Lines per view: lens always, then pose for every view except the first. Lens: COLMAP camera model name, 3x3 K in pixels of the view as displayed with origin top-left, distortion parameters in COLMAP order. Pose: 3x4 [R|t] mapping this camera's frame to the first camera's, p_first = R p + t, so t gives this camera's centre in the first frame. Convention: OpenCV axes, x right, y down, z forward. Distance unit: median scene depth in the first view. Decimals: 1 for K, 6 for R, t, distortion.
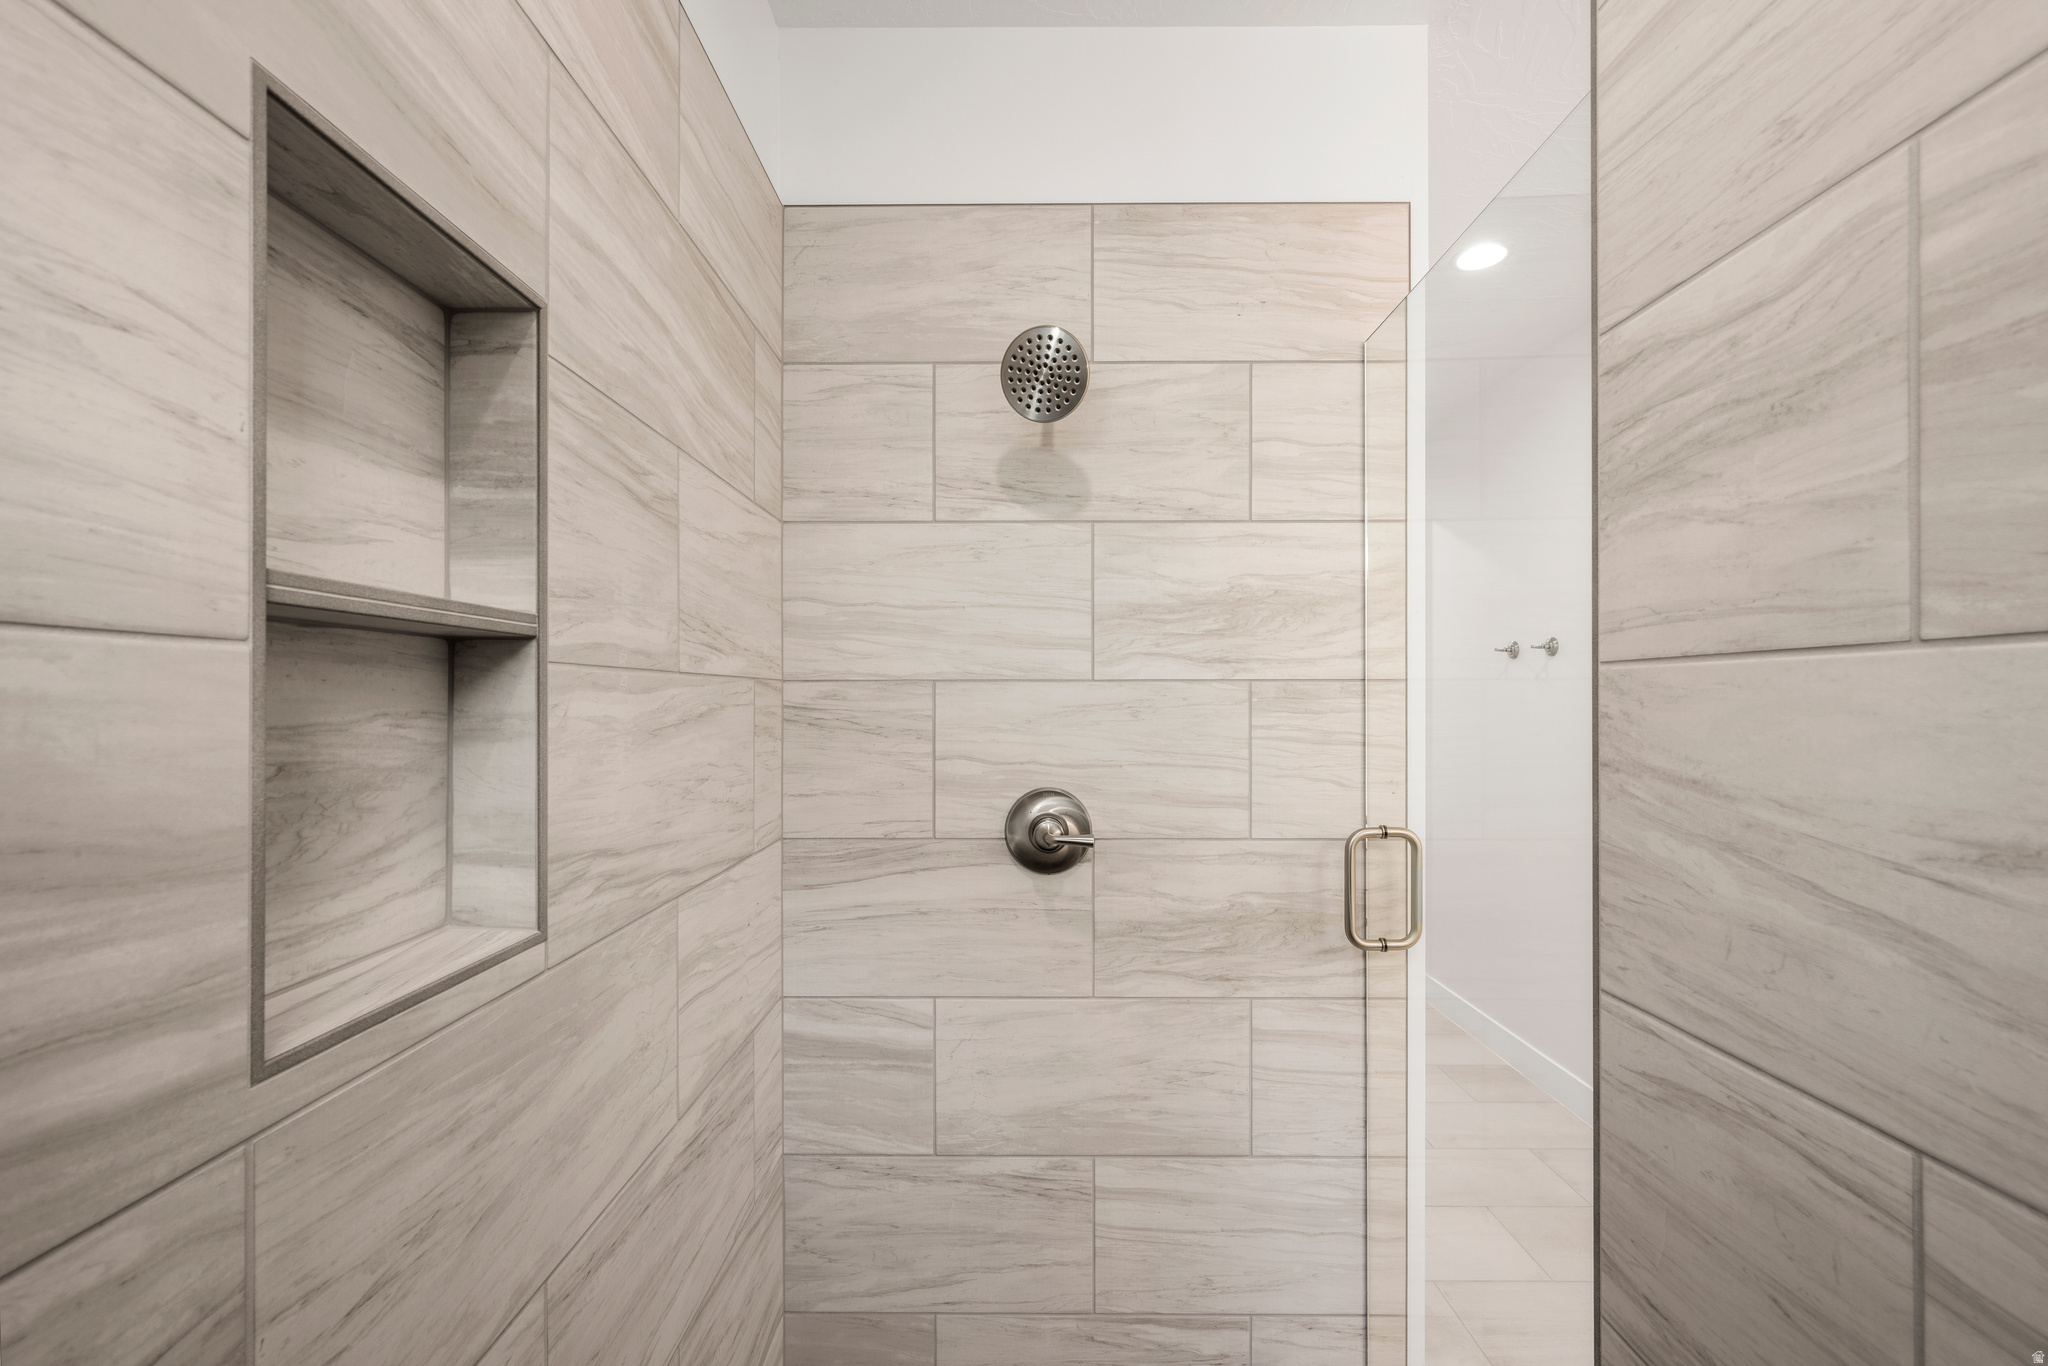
lens RADIAL K [[805.8, 0, 1021.6], [0, 805.8, 698.7], [0, 0, 1]] dist [-0.001512, -0.000420]
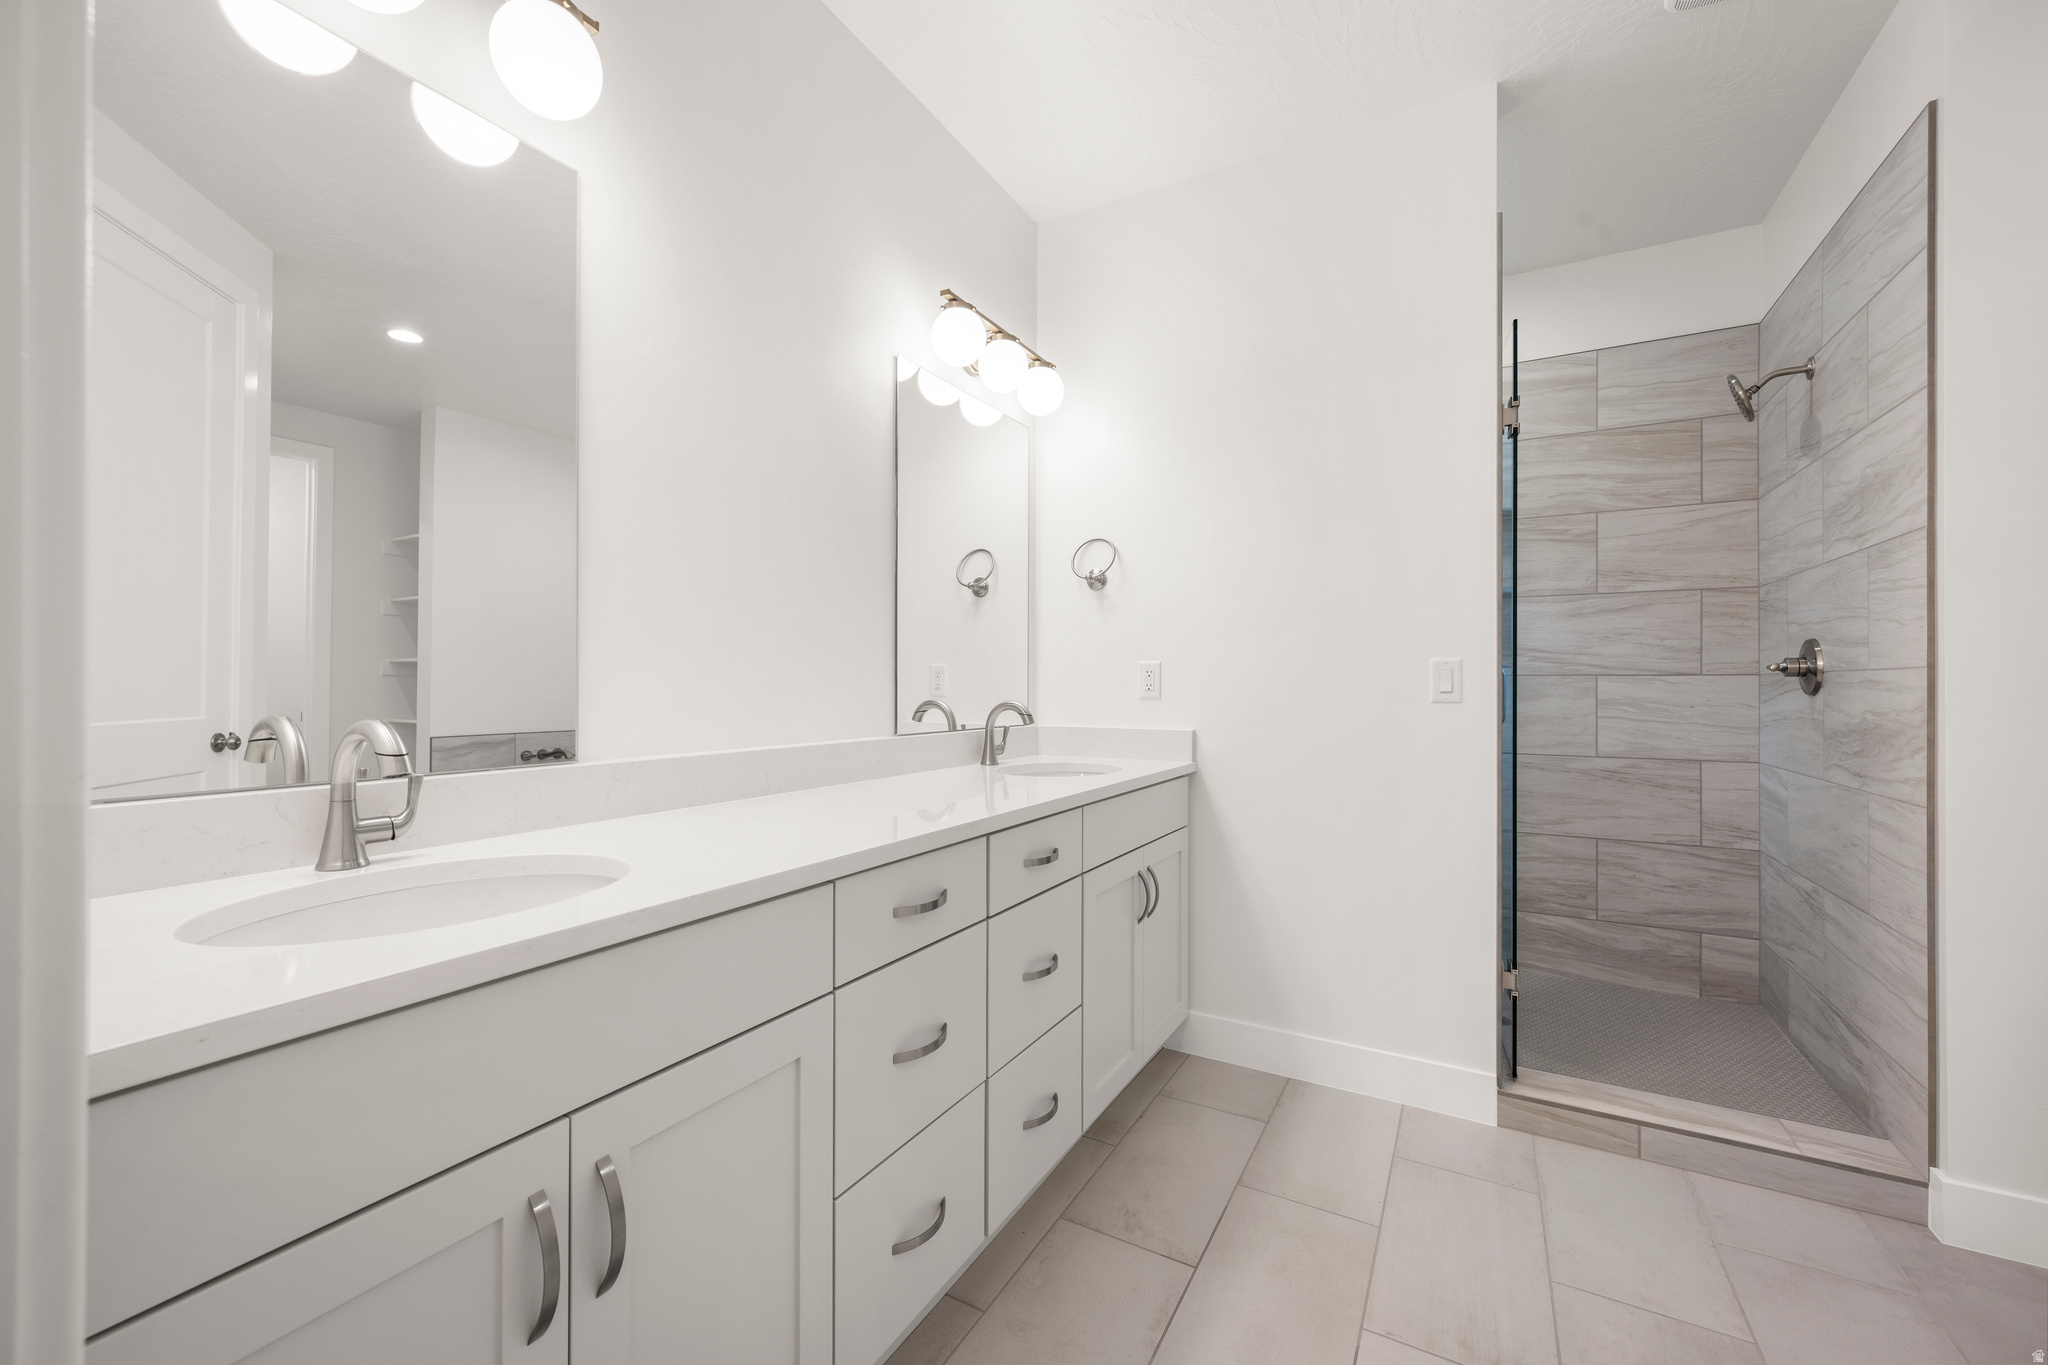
lens RADIAL K [[805.8, 0, 1022.6], [0, 805.8, 691.6], [0, 0, 1]] dist [-0.001512, -0.000420]
pose [[-0.489167, 0.006489, -0.872166, 2.081262], [0.000279, 0.999973, 0.007284, 0.199073], [0.872190, 0.003320, -0.489156, 0.444285]]
